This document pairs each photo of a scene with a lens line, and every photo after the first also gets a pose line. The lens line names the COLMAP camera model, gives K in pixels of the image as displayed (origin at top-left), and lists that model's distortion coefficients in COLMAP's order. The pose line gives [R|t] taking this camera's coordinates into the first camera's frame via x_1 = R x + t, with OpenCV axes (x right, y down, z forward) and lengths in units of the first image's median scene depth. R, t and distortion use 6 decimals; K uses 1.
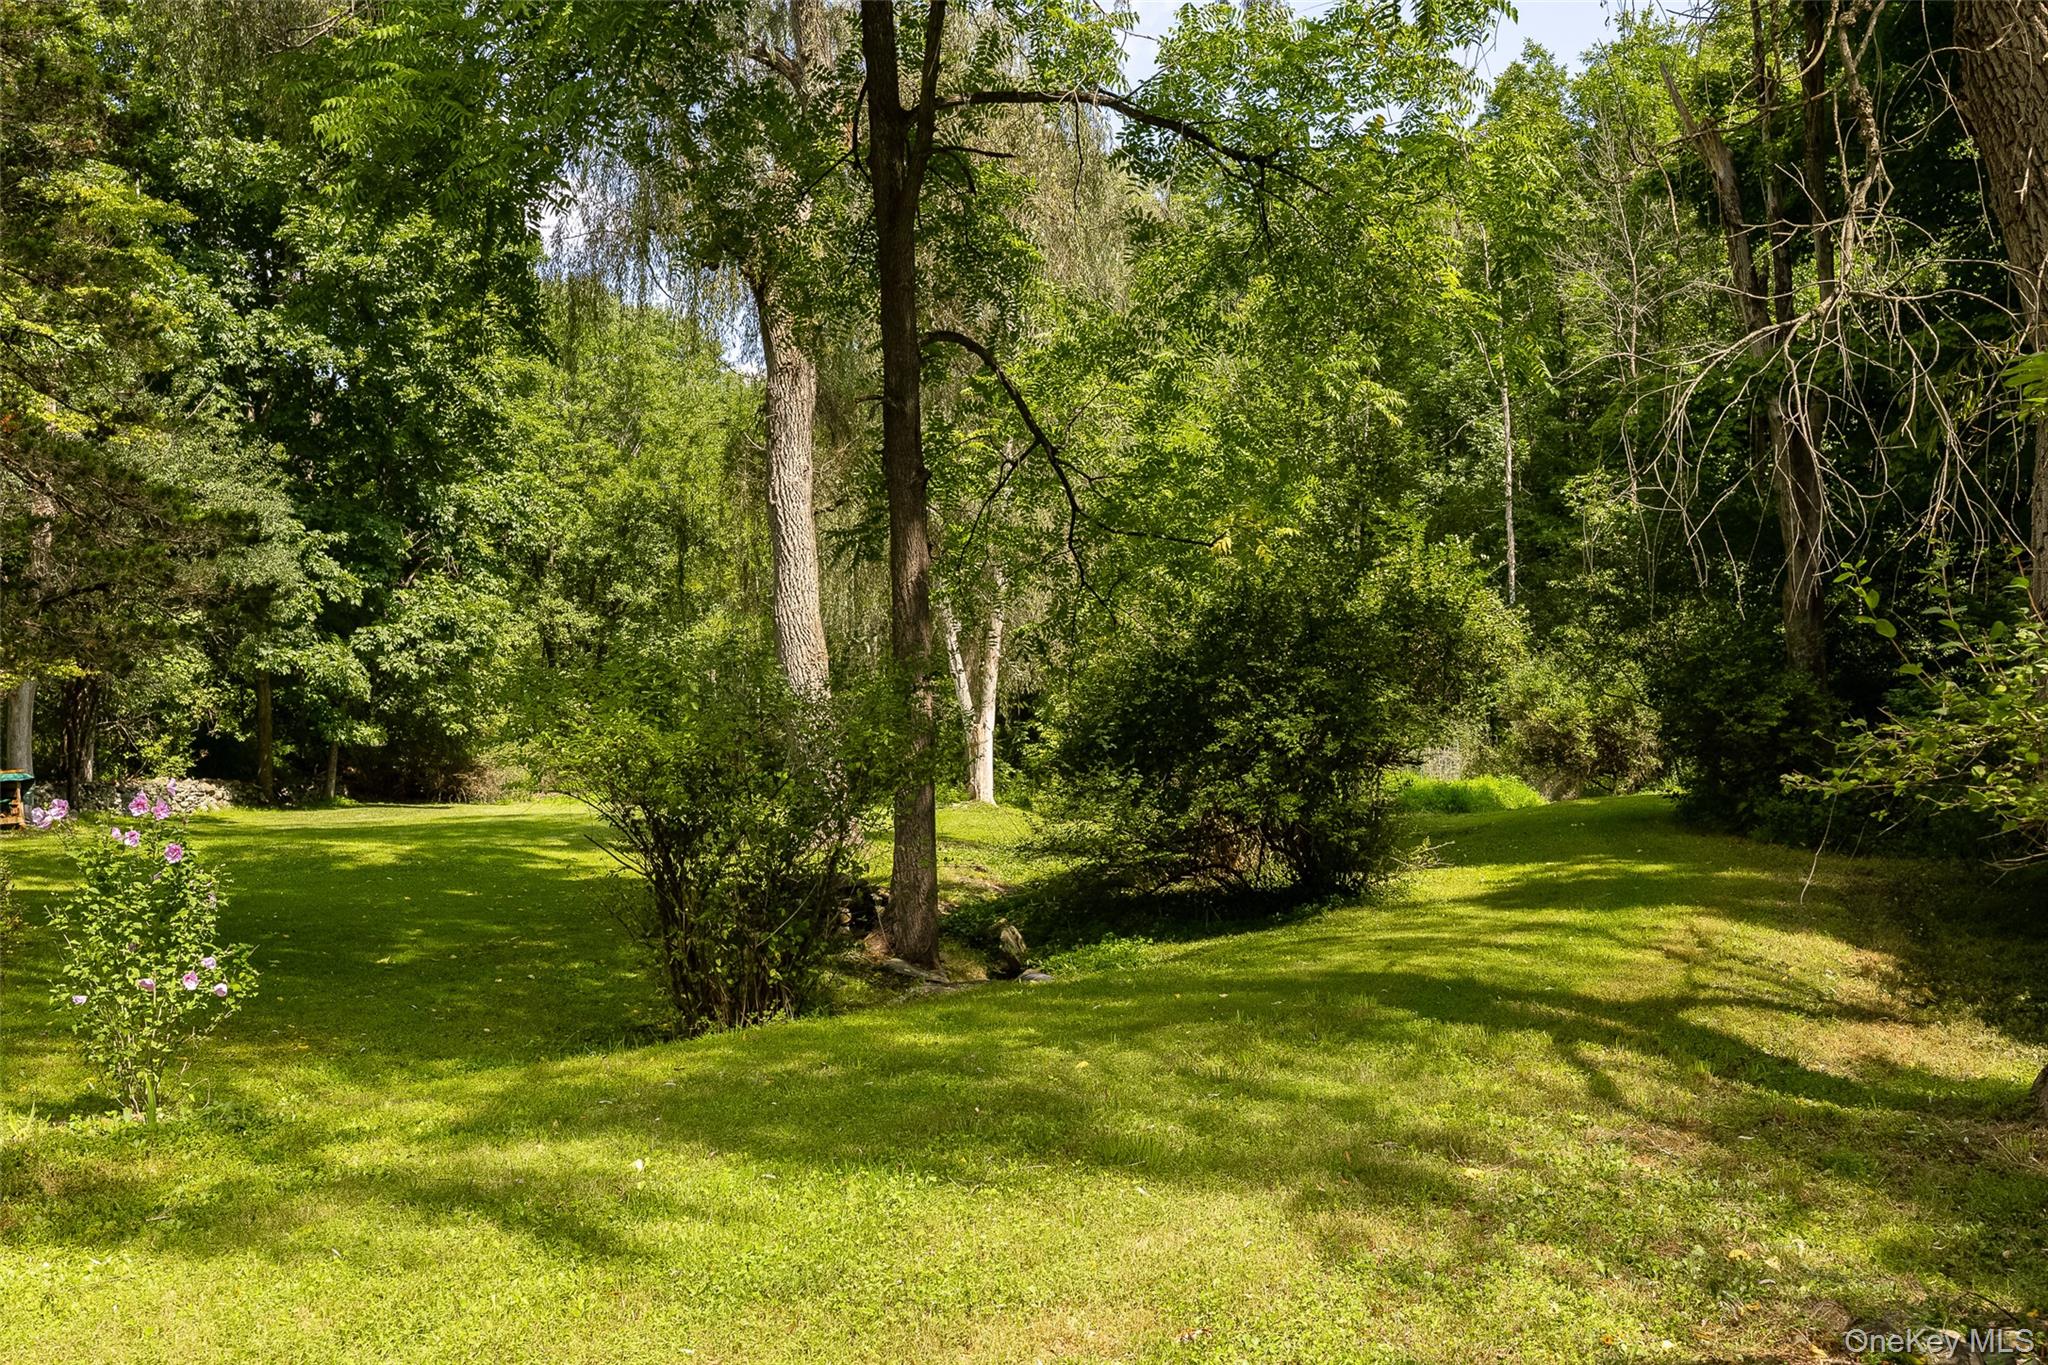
lens RADIAL K [[2100.3, 0, 1024.2], [0, 2100.3, 722.4], [0, 0, 1]] dist [0.003110, 0.009458]
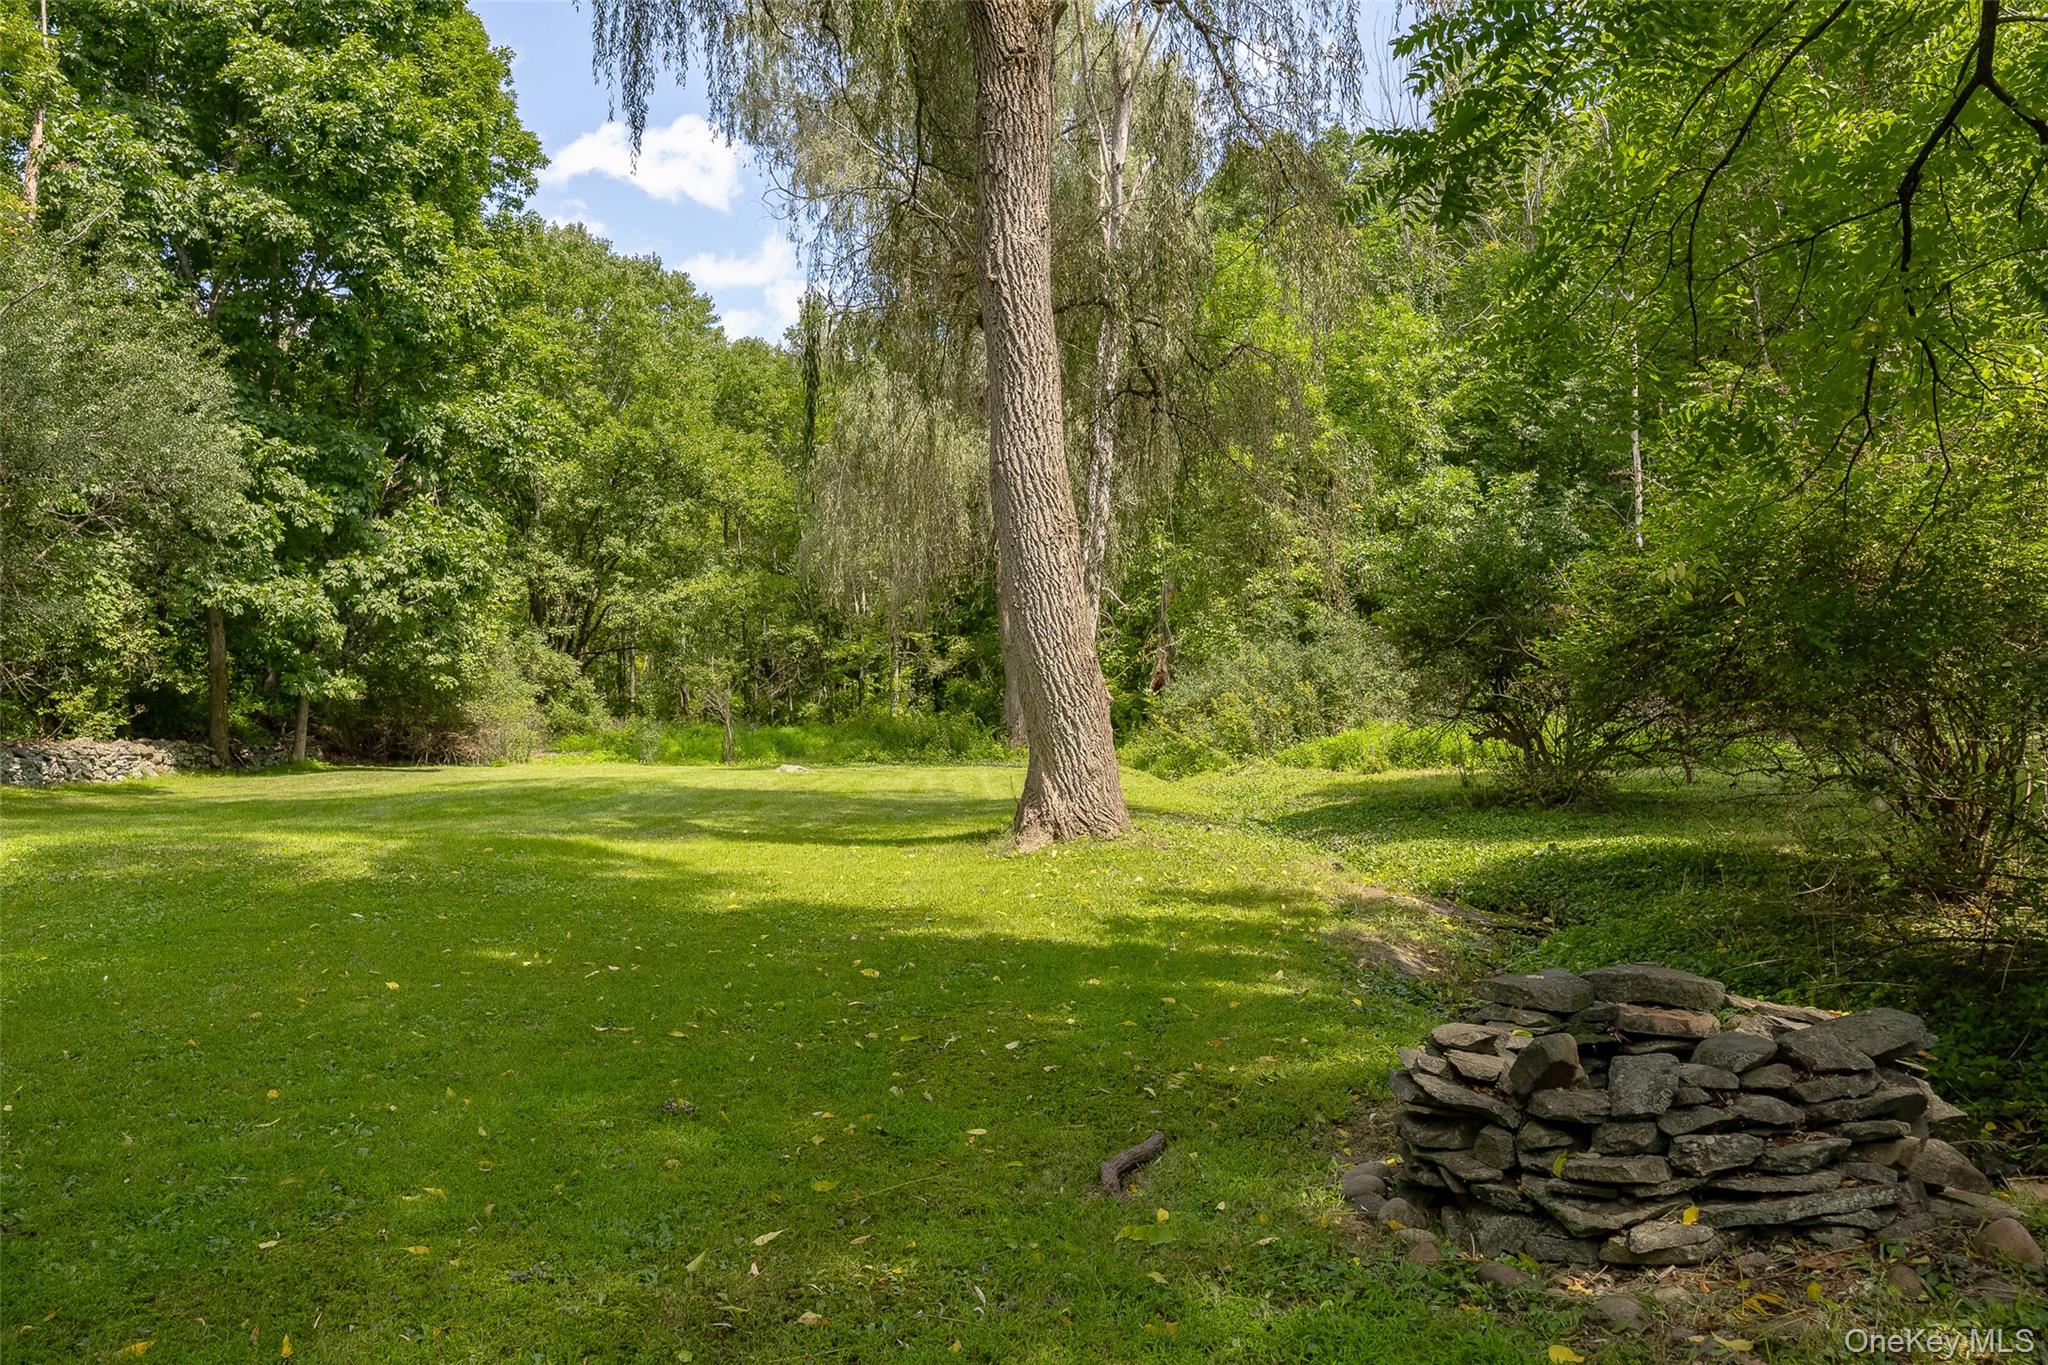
lens RADIAL K [[1676.2, 0, 1023.7], [0, 1676.2, 699.8], [0, 0, 1]] dist [-0.004477, -0.001863]
pose [[0.997025, -0.007682, 0.076692, -0.089185], [0.007364, 0.999963, 0.004429, 0.010471], [-0.076723, -0.003851, 0.997045, 0.302549]]
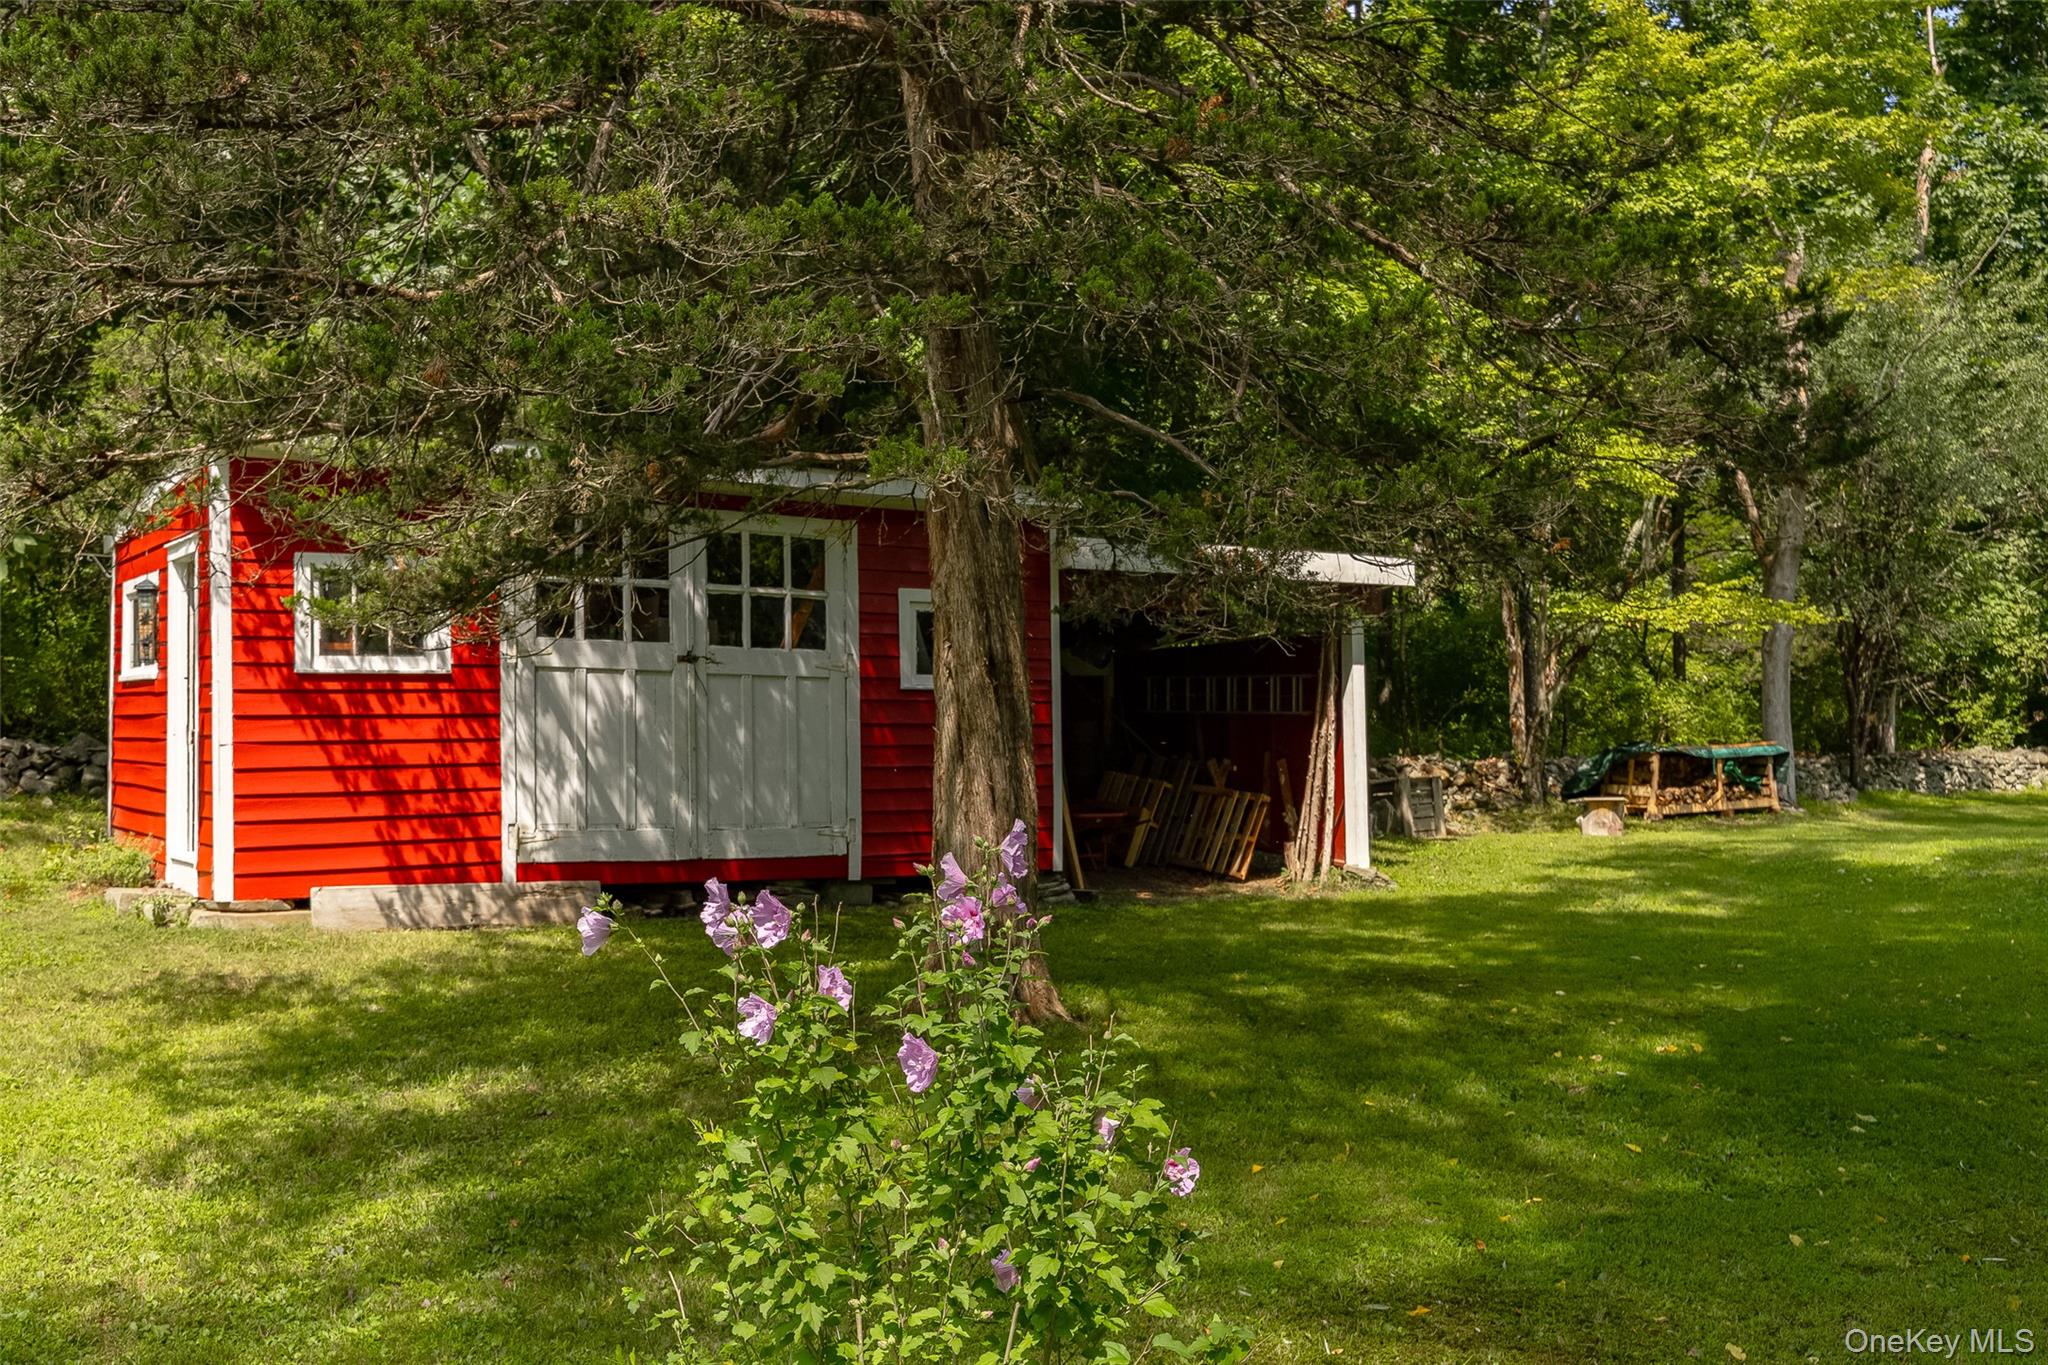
lens RADIAL K [[2100.3, 0, 1024.2], [0, 2100.3, 722.4], [0, 0, 1]] dist [0.003110, 0.009458]
pose [[0.652333, -0.015797, -0.757768, -0.033643], [0.029423, 0.999557, 0.004491, 0.002143], [0.757361, -0.025226, 0.652509, 0.177731]]
